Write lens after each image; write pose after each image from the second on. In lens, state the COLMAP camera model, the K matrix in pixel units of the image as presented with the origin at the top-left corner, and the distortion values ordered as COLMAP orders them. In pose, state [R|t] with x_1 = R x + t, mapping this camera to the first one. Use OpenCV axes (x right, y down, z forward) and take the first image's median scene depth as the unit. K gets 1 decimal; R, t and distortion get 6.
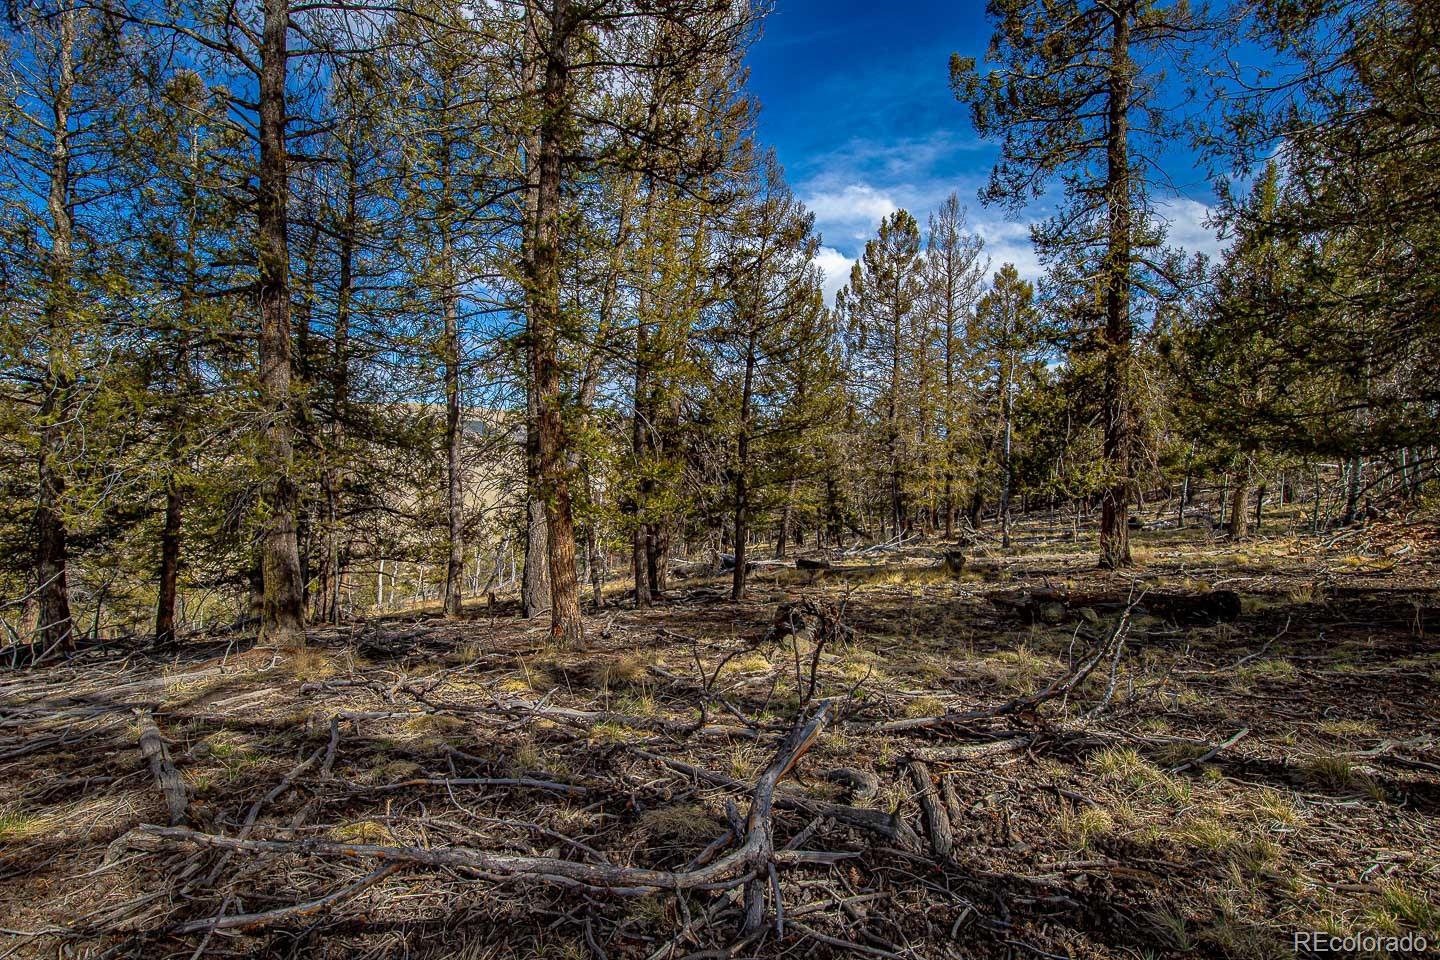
lens RADIAL K [[656.2, 0, 712.2], [0, 656.2, 483.1], [0, 0, 1]] dist [-0.041096, 0.009793]
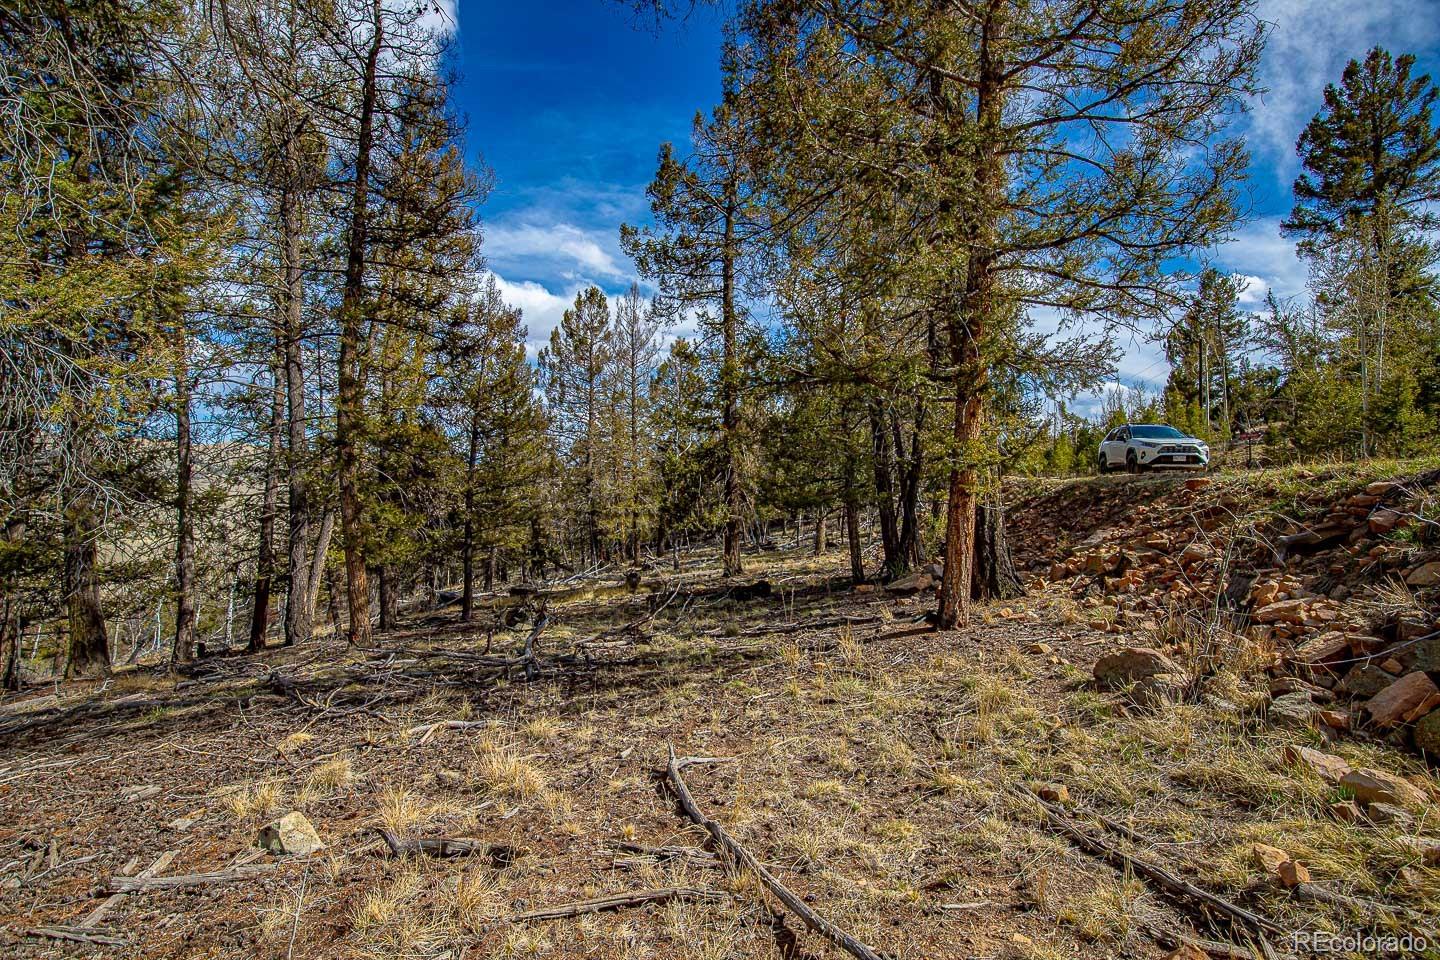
lens RADIAL K [[656.2, 0, 712.2], [0, 656.2, 483.1], [0, 0, 1]] dist [-0.041096, 0.009793]
pose [[0.901163, -0.005026, 0.433452, -0.031387], [0.028206, 0.998494, -0.047064, -0.005800], [-0.432563, 0.054638, 0.899947, -0.144120]]
